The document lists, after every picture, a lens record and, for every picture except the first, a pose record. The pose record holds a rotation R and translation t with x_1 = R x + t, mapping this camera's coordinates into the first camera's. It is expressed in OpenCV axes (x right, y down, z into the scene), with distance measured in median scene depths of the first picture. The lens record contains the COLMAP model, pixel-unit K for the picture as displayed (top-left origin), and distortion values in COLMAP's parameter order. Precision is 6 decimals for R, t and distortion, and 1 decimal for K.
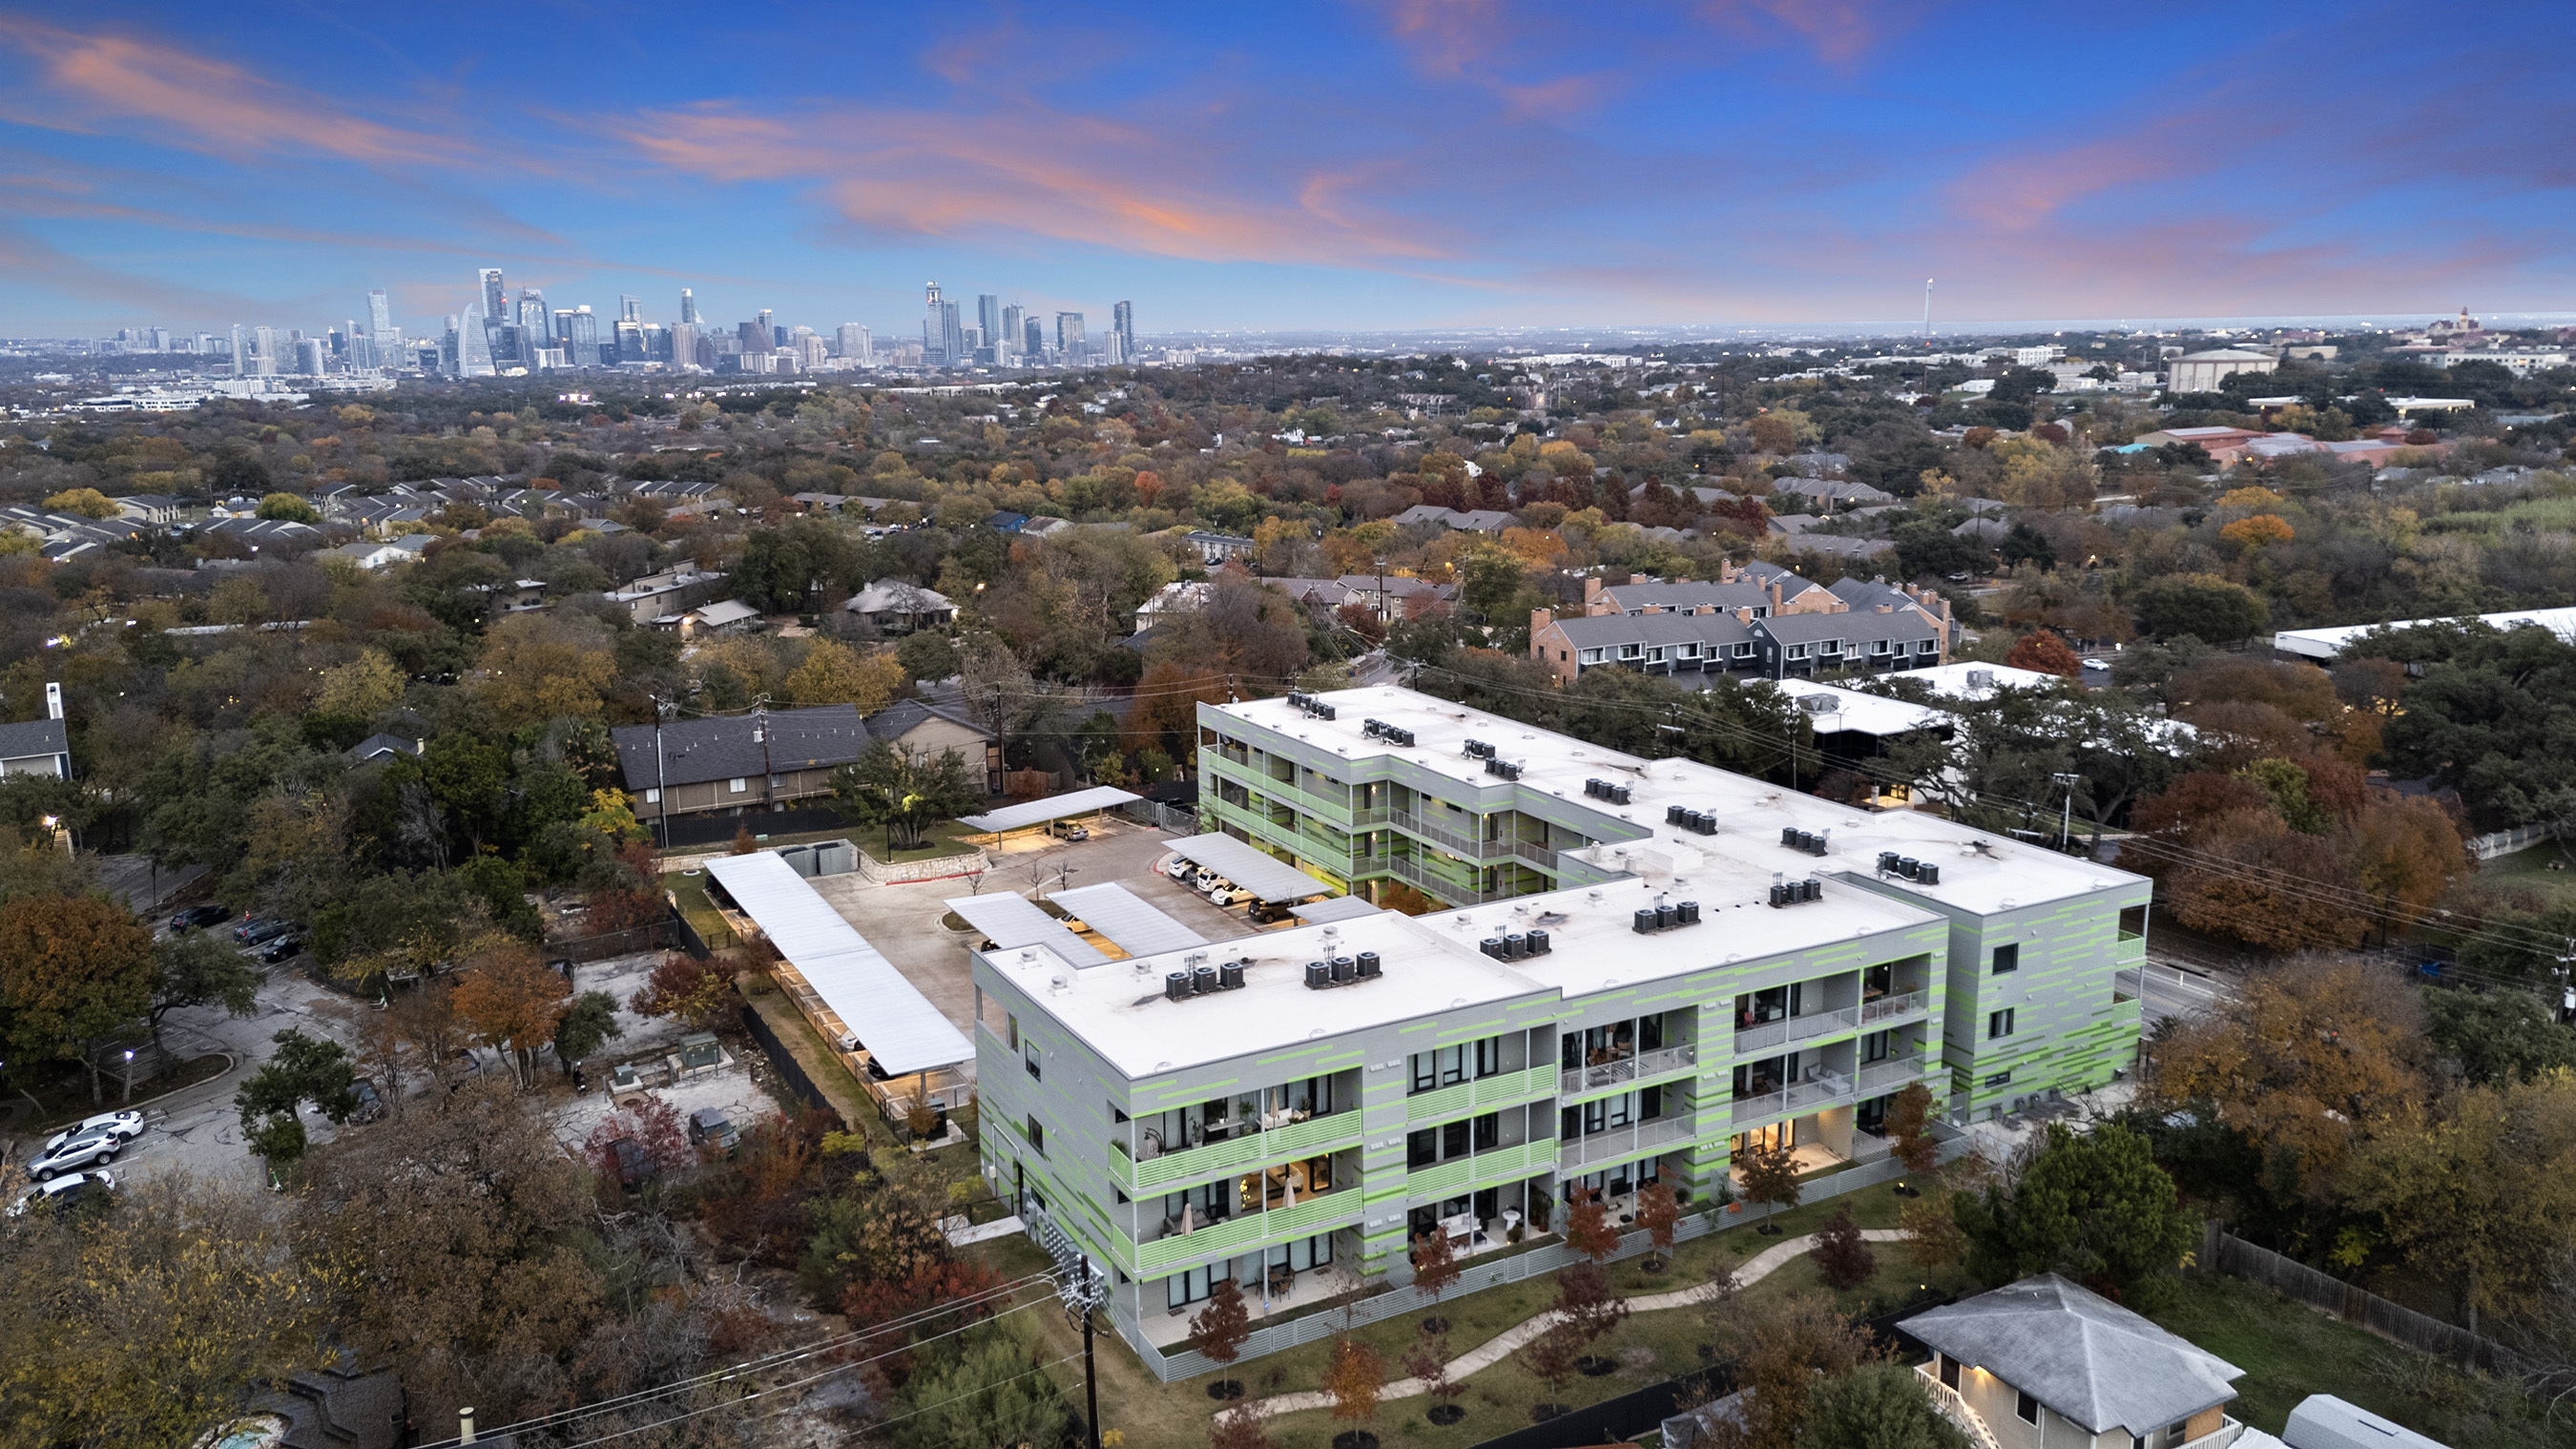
lens RADIAL K [[1883.6, 0, 1286.1], [0, 1883.6, 715.2], [0, 0, 1]] dist [0.080856, -0.091823]
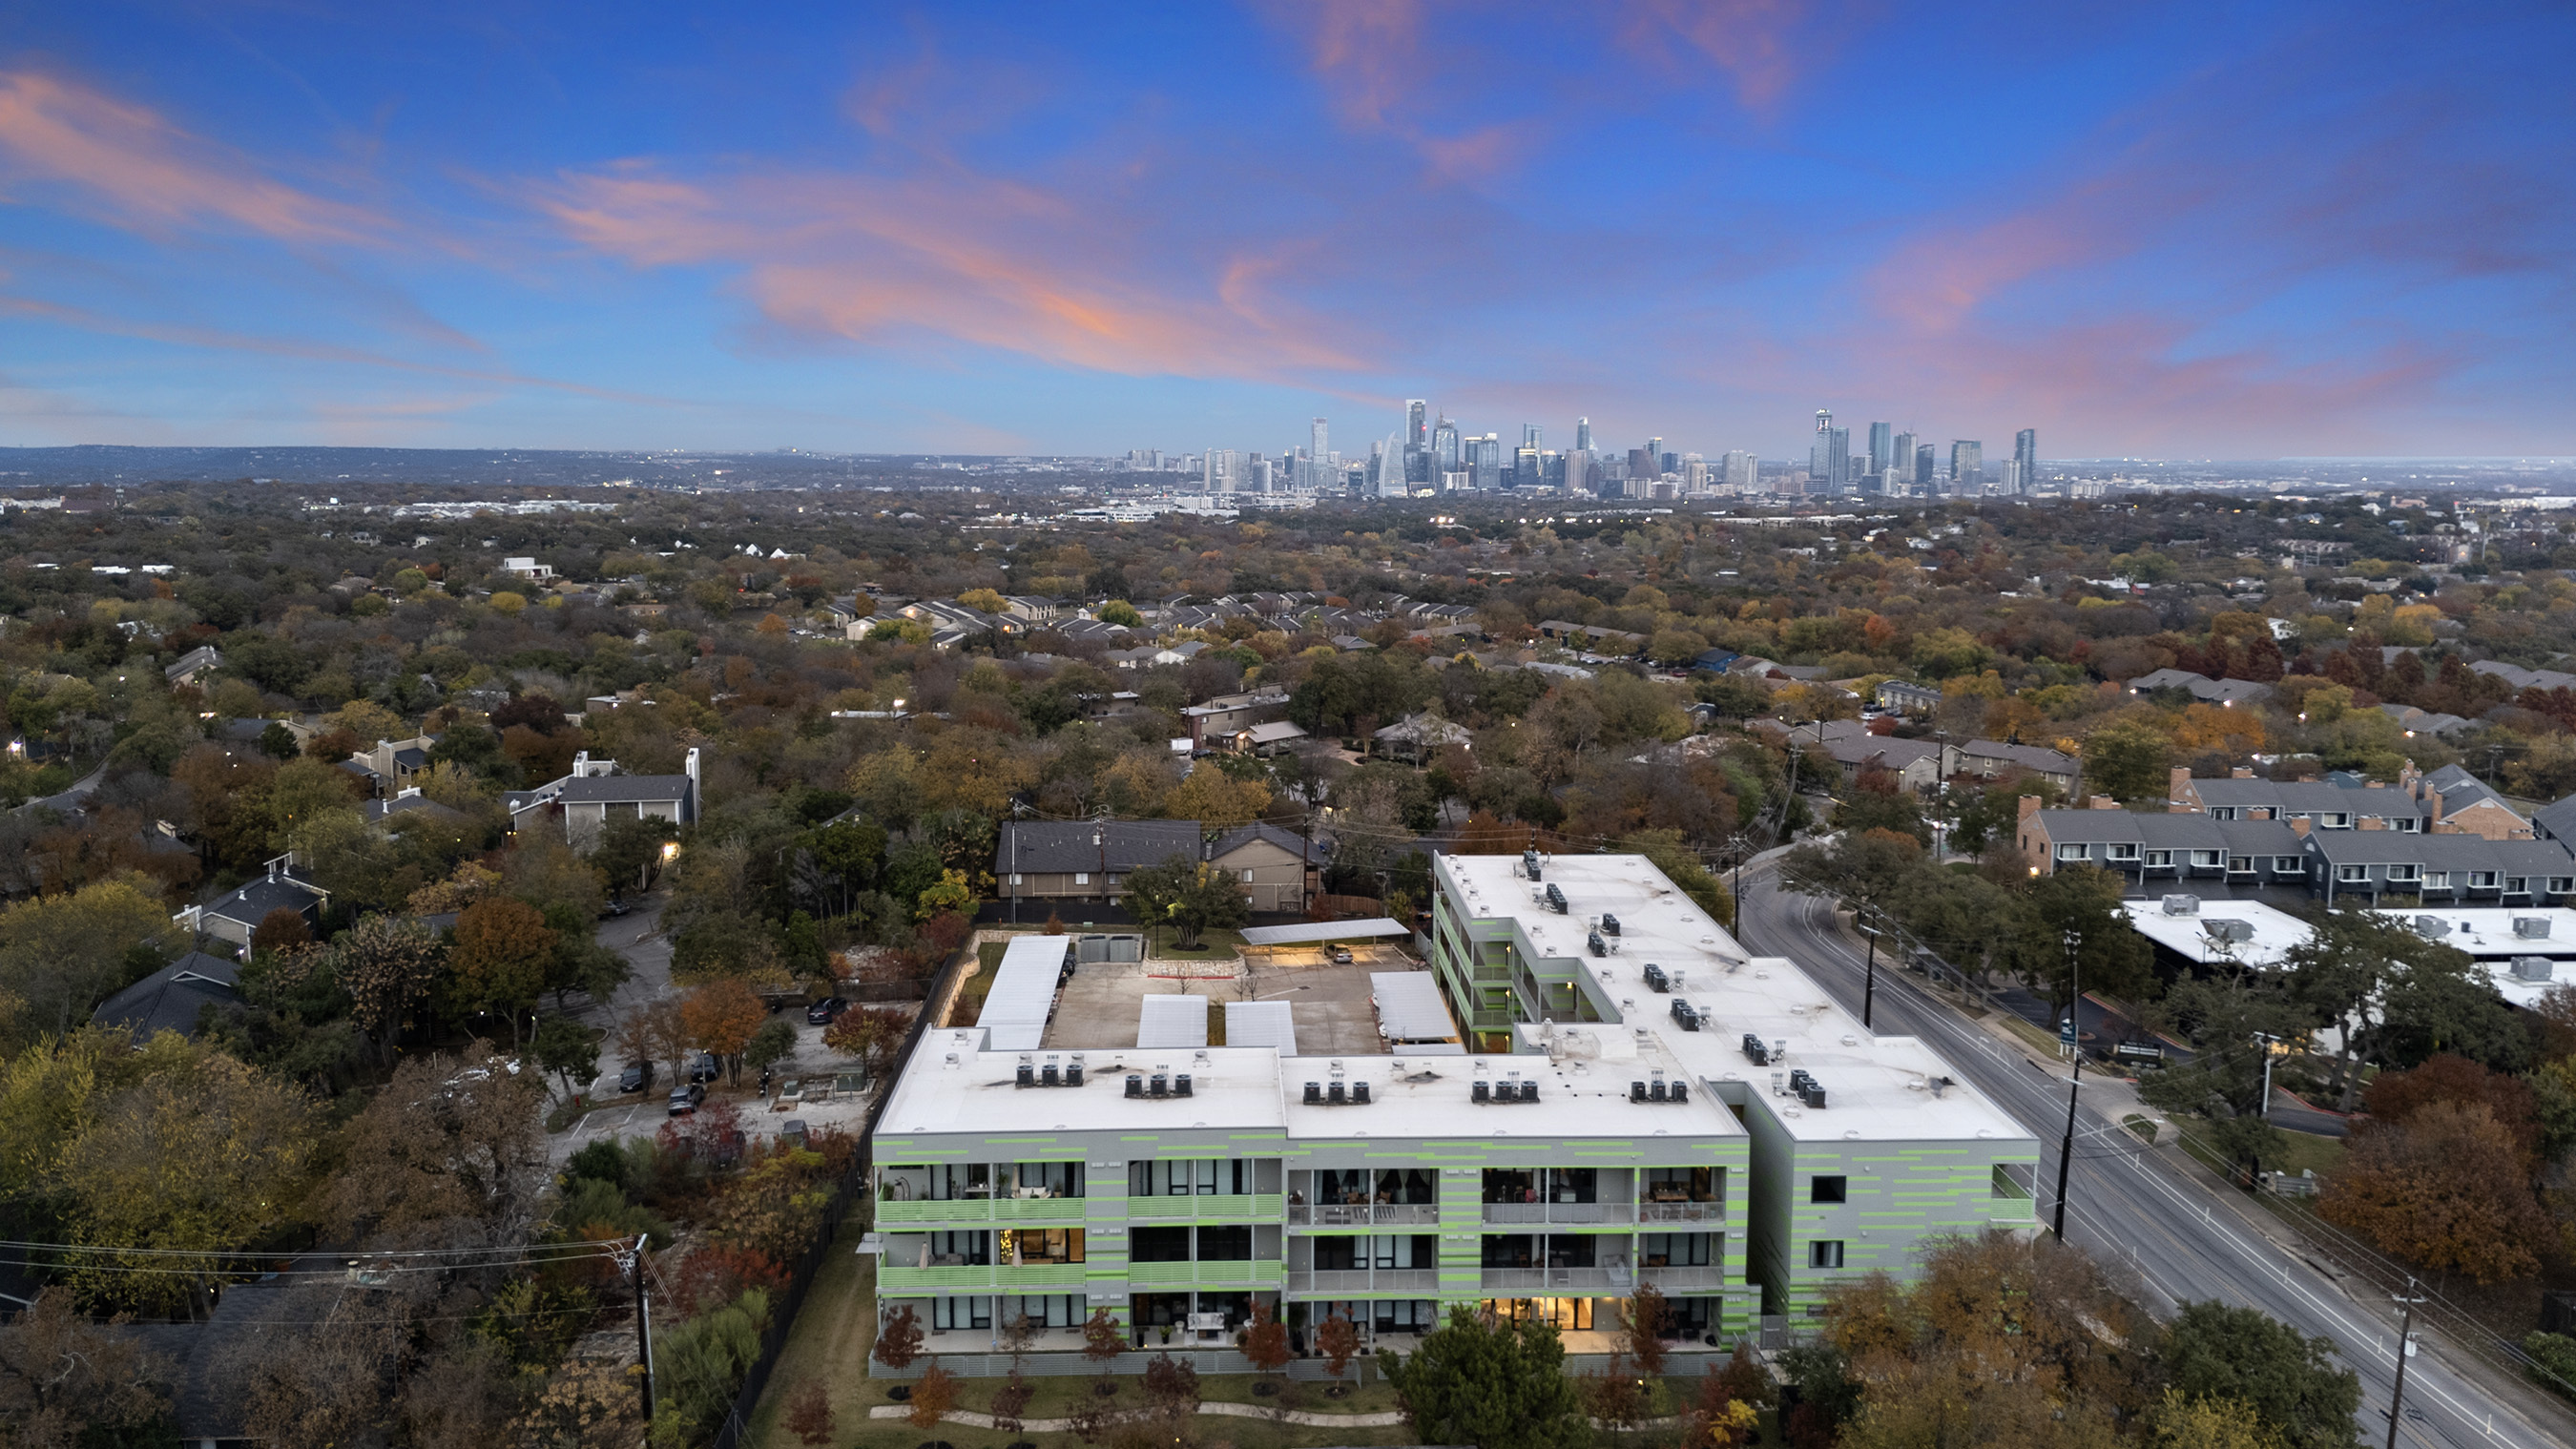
lens RADIAL K [[1879.1, 0, 1288.0], [0, 1879.1, 724.5], [0, 0, 1]] dist [0.081434, -0.099416]
pose [[0.896846, 0.077878, -0.435434, 0.341858], [-0.103342, 0.994028, -0.035065, -0.032554], [0.430102, 0.076447, 0.899538, -0.026864]]
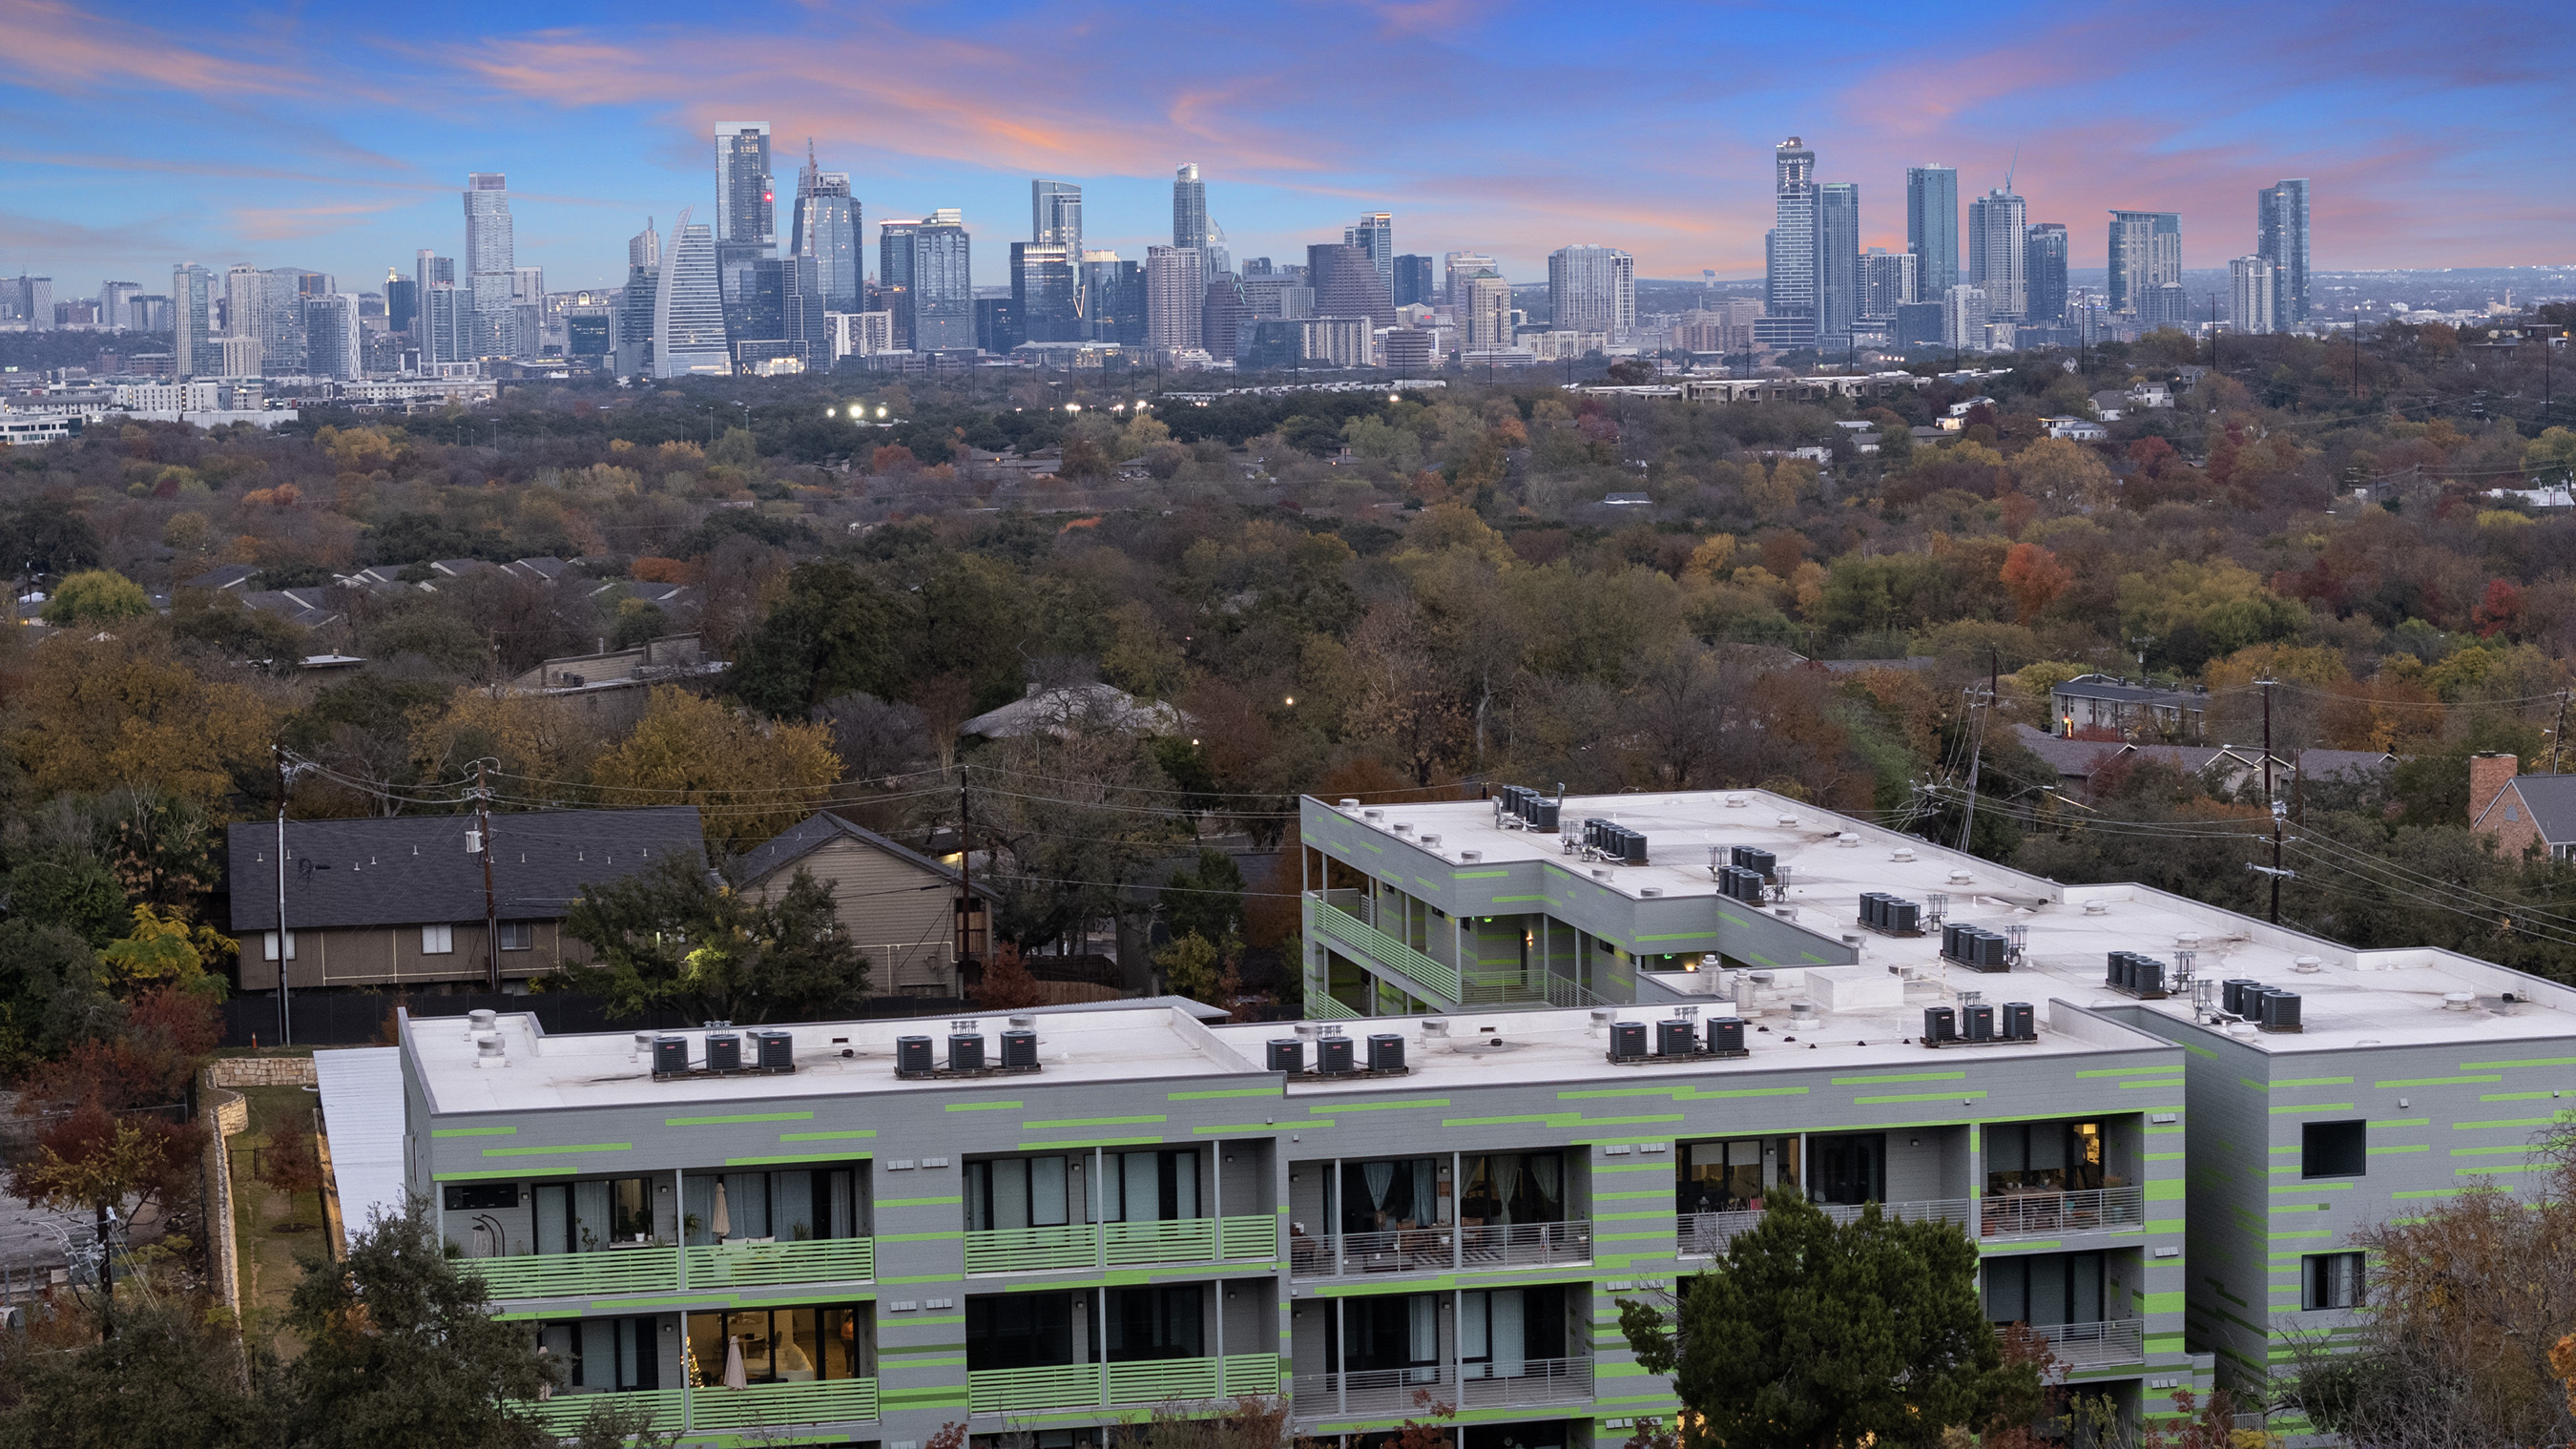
lens RADIAL K [[5110.8, 0, 1288.0], [0, 5110.8, 724.5], [0, 0, 1]] dist [-0.249579, 1.565575]
pose [[0.960193, 0.022102, -0.278463, 0.307220], [-0.052601, 0.993337, -0.102539, 0.107244], [0.274341, 0.113104, 0.954958, -0.243350]]
